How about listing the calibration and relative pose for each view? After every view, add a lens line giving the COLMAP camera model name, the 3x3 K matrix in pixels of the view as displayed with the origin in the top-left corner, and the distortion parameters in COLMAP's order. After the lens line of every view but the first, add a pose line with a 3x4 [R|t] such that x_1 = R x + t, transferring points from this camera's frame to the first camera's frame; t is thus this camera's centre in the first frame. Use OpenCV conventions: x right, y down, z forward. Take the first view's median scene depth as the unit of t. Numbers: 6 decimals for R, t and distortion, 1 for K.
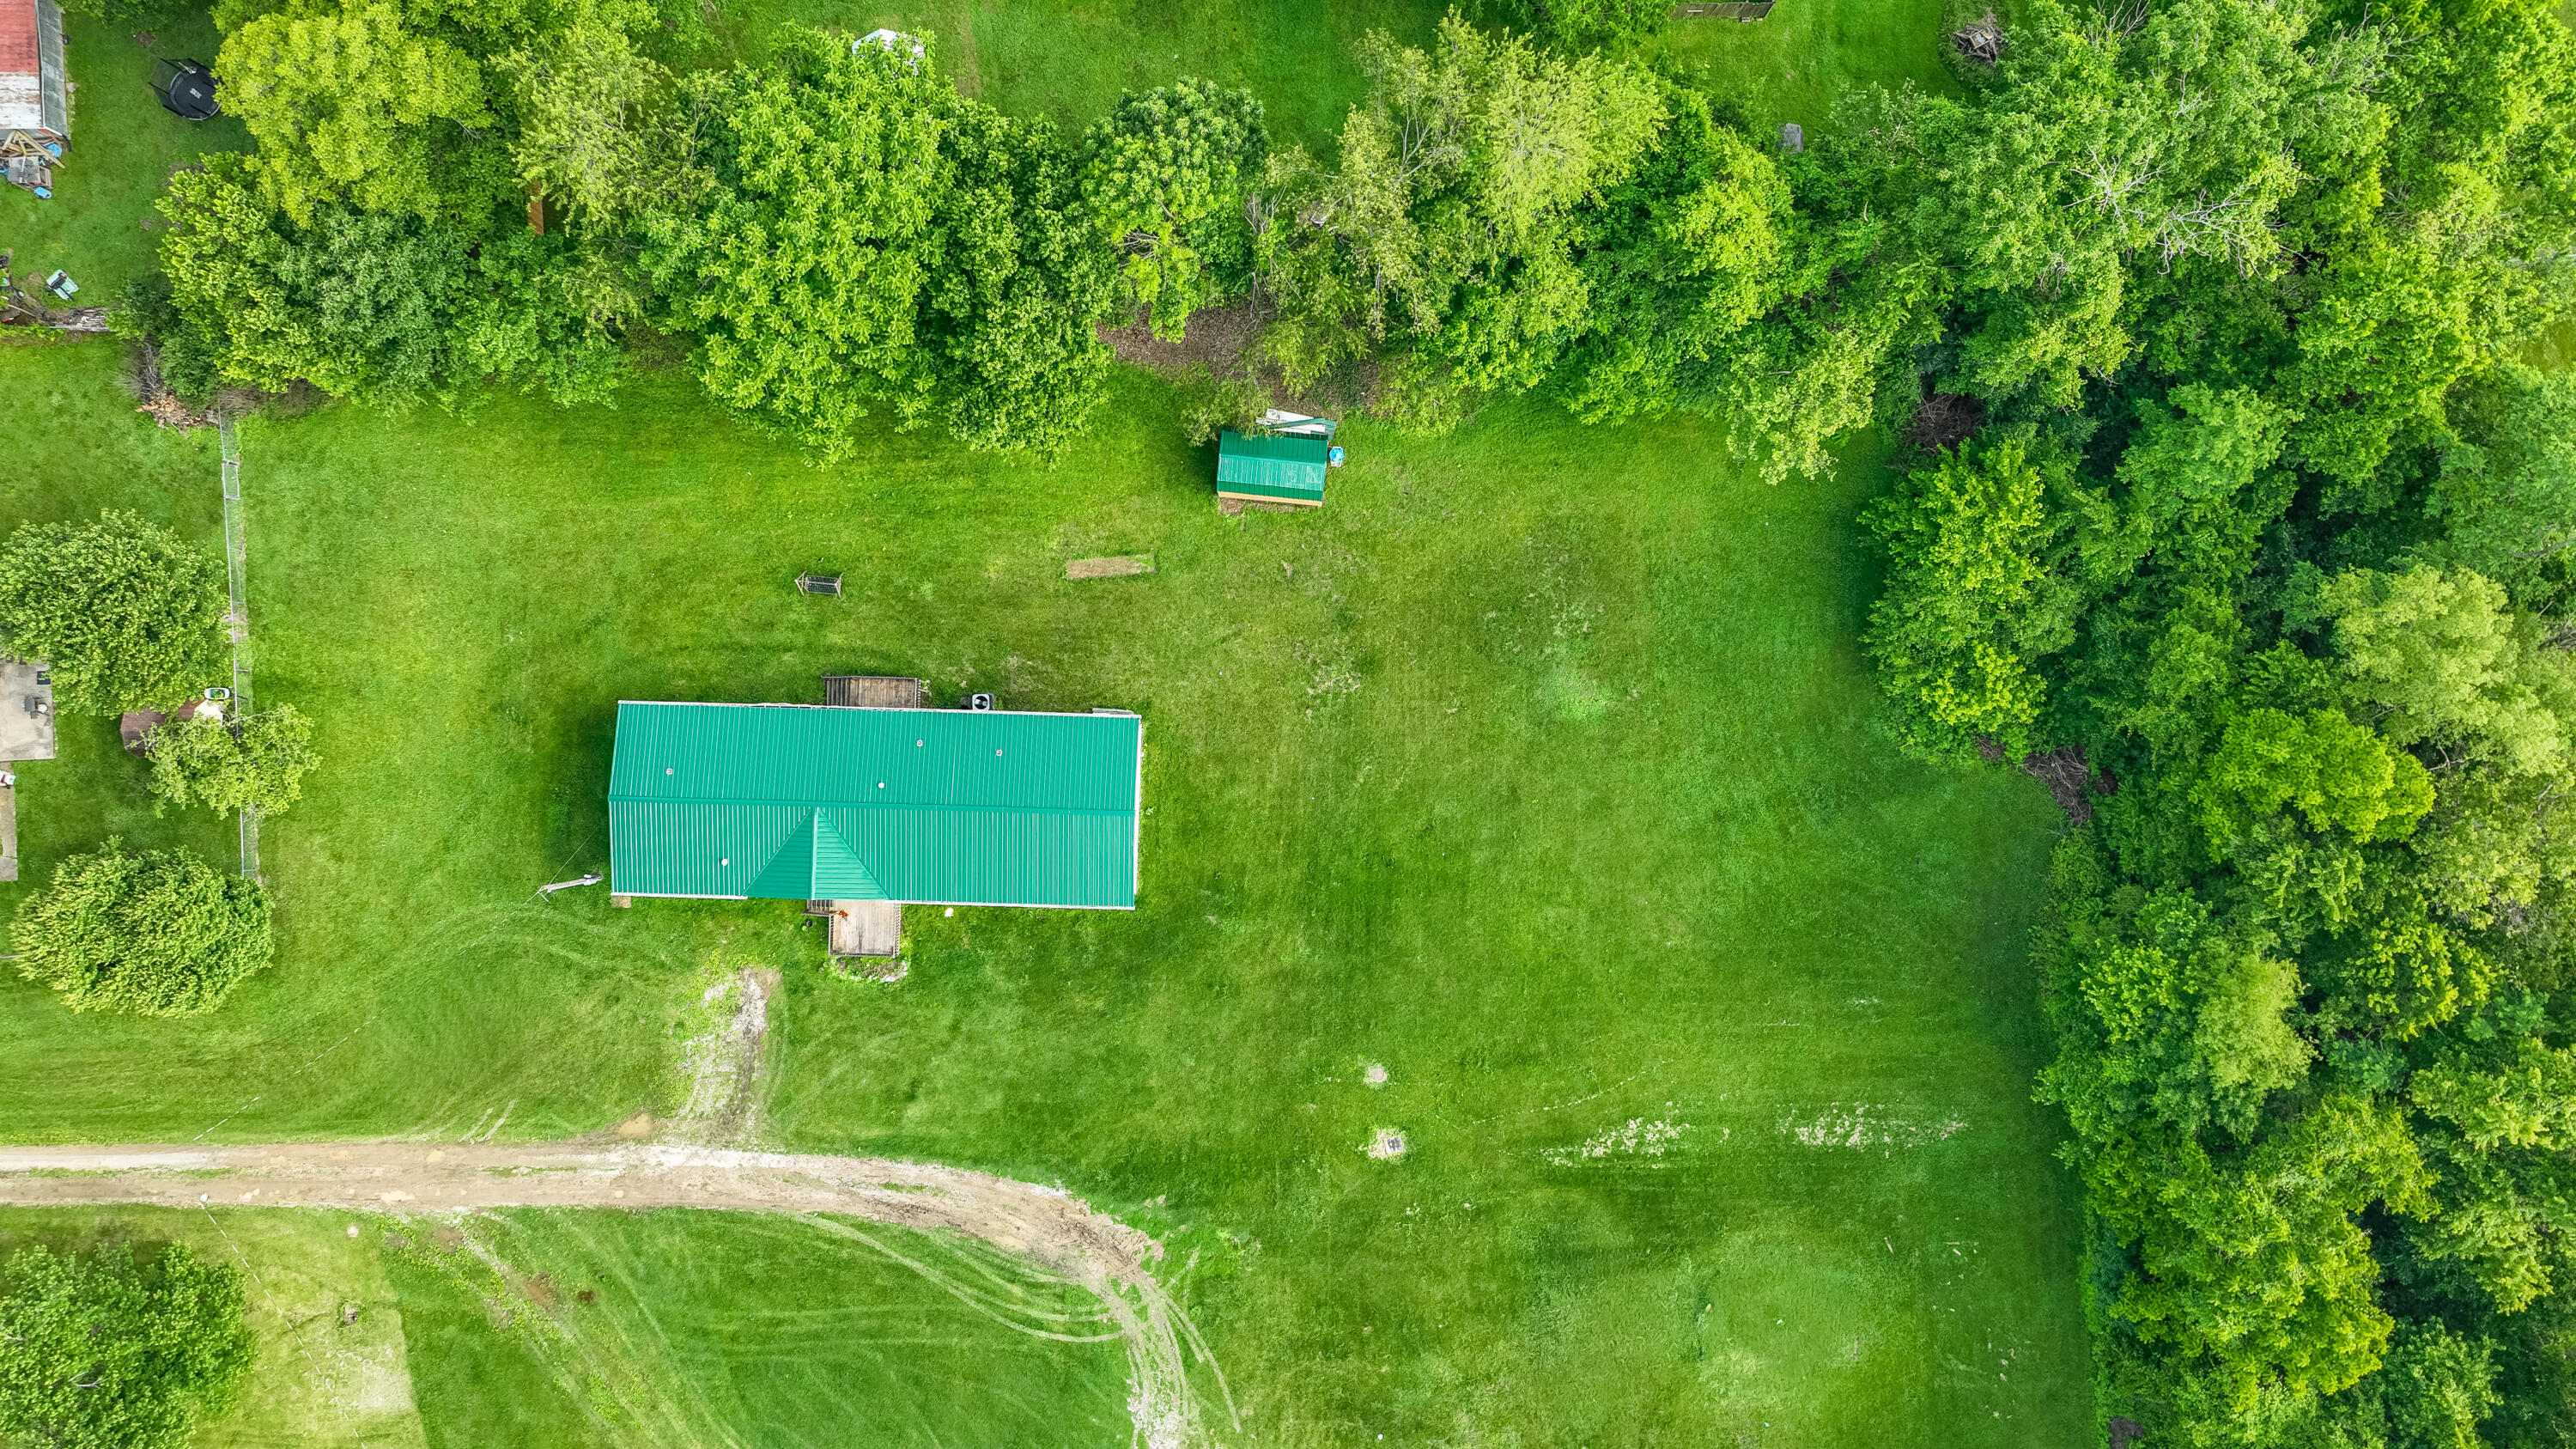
lens RADIAL K [[1823.3, 0, 1277.6], [0, 1823.3, 713.3], [0, 0, 1]] dist [-0.000674, 0.020273]
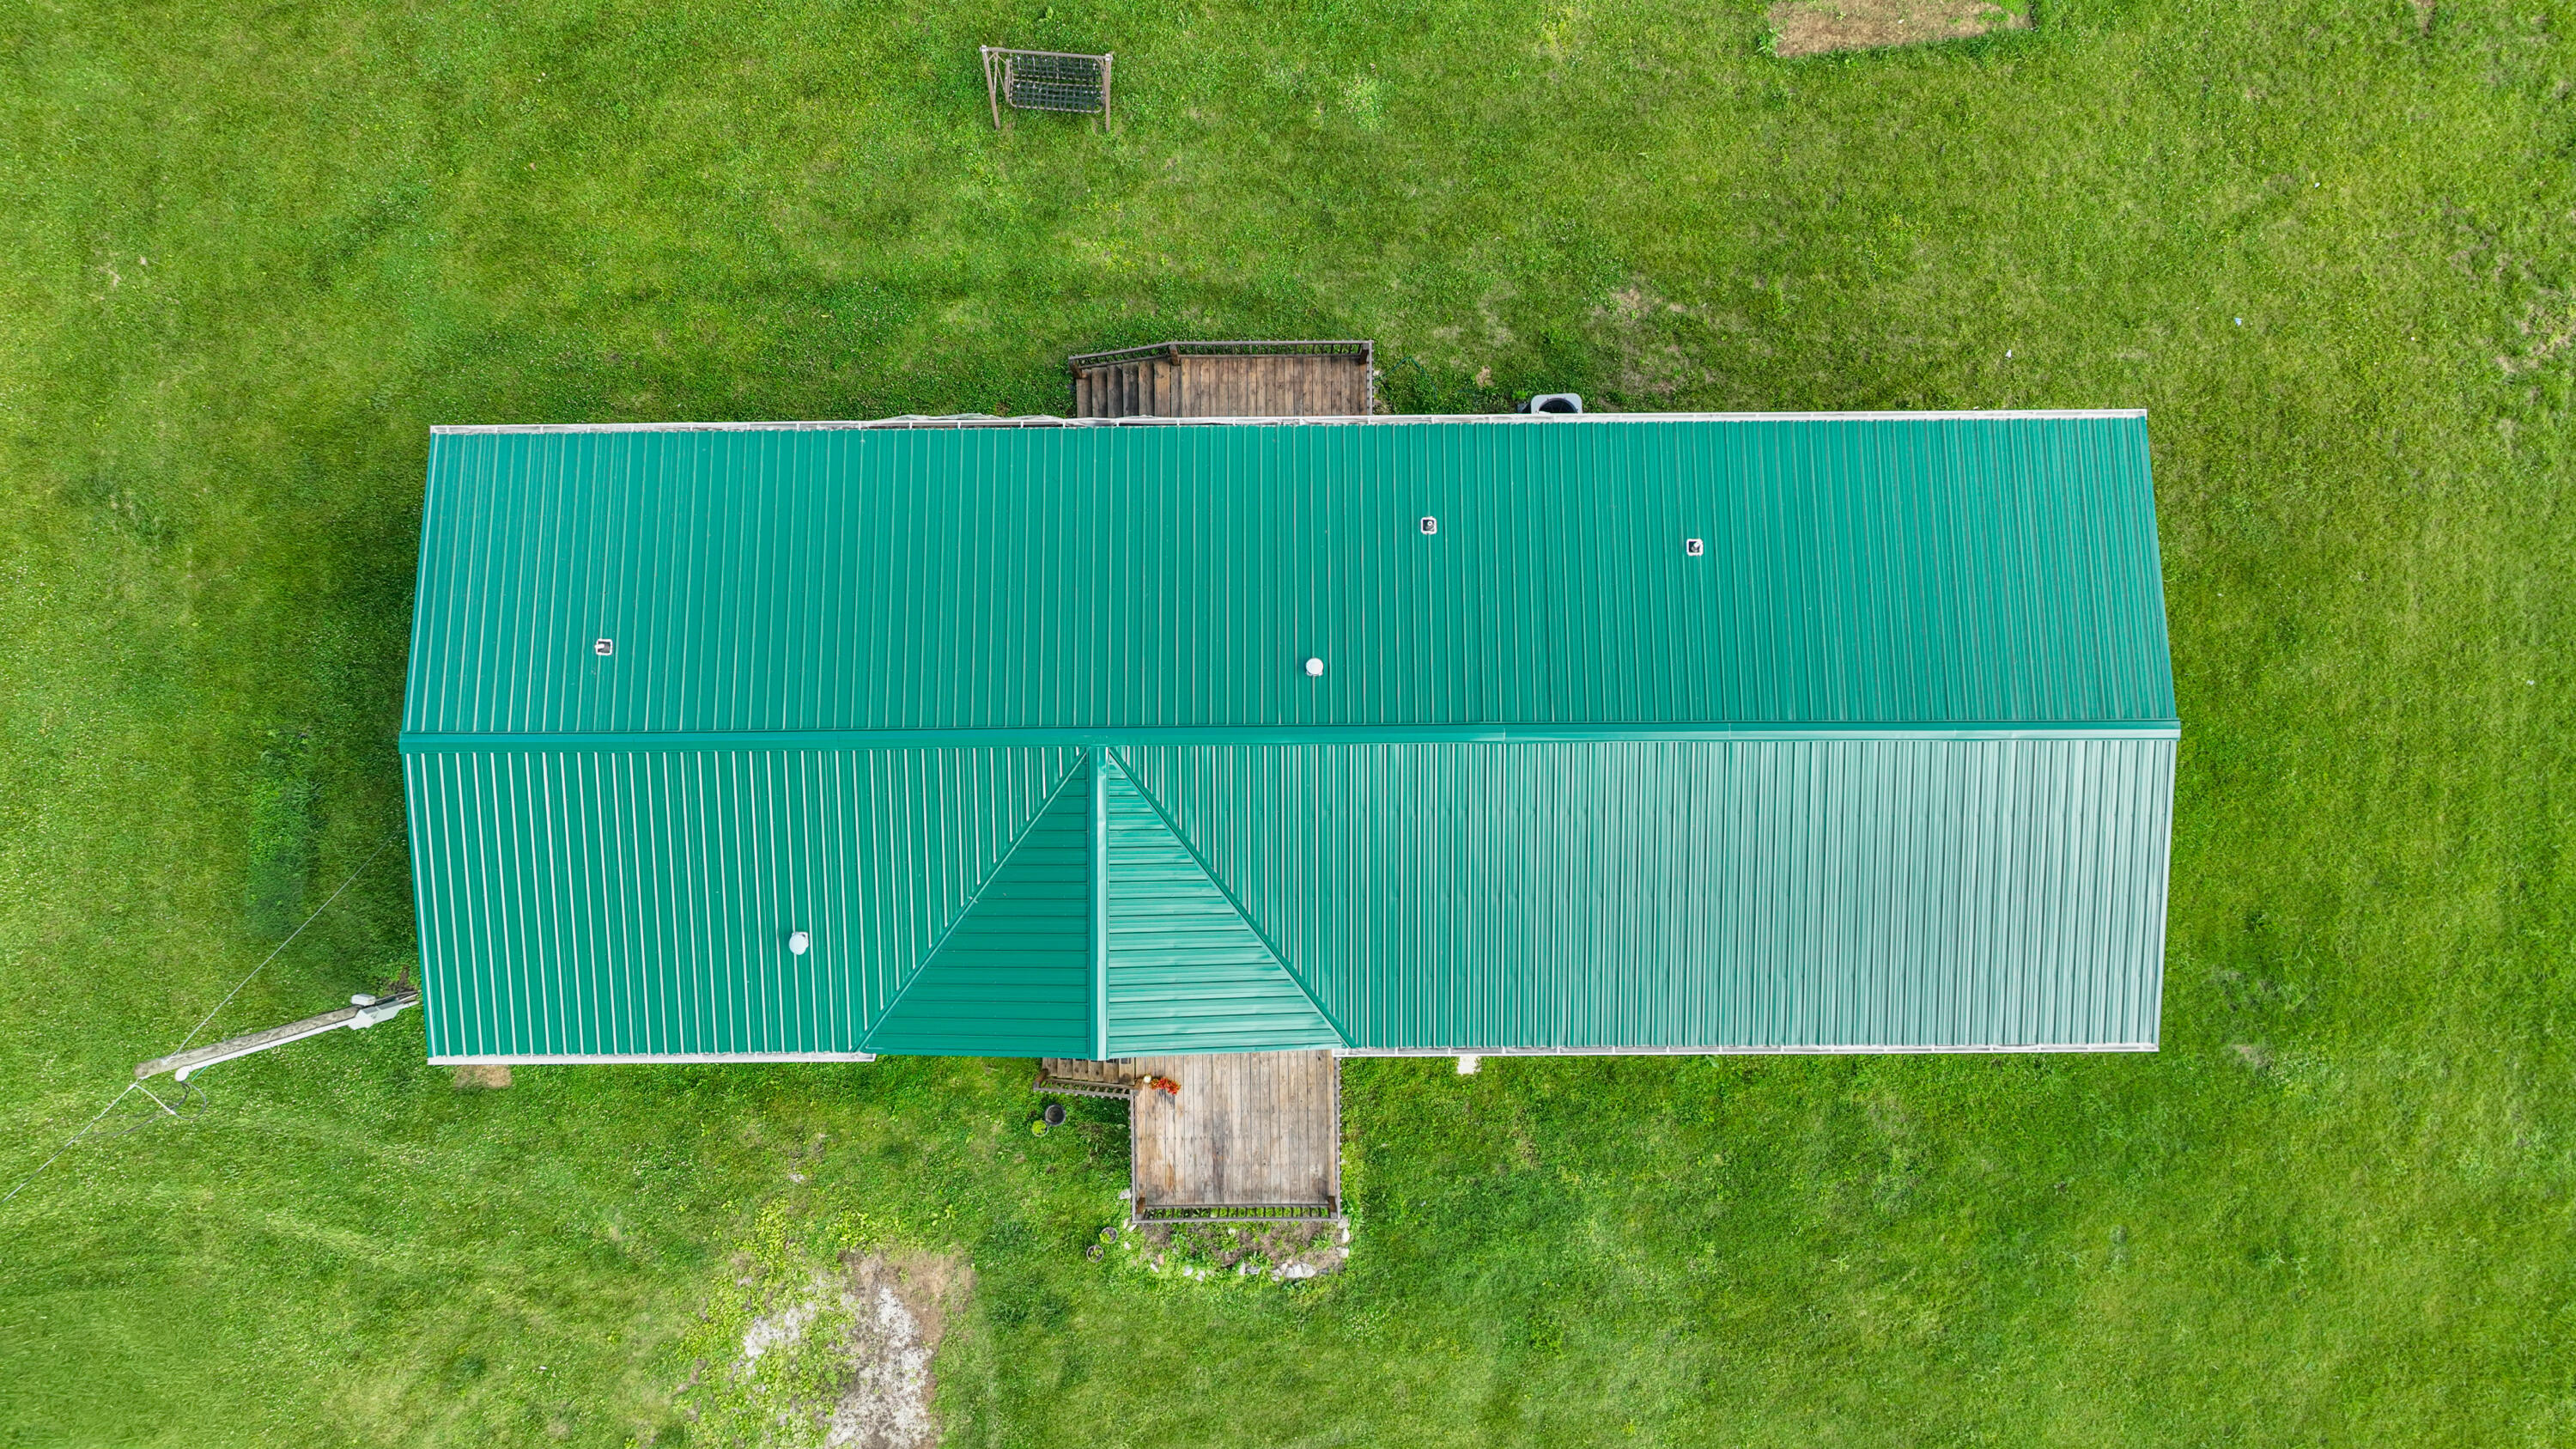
lens RADIAL K [[1823.3, 0, 1277.6], [0, 1823.3, 713.3], [0, 0, 1]] dist [-0.000674, 0.020273]
pose [[0.999311, -0.036939, -0.003497, -0.212102], [0.036929, 0.999313, -0.003077, 0.045498], [0.003609, 0.002945, 0.999989, 0.669196]]
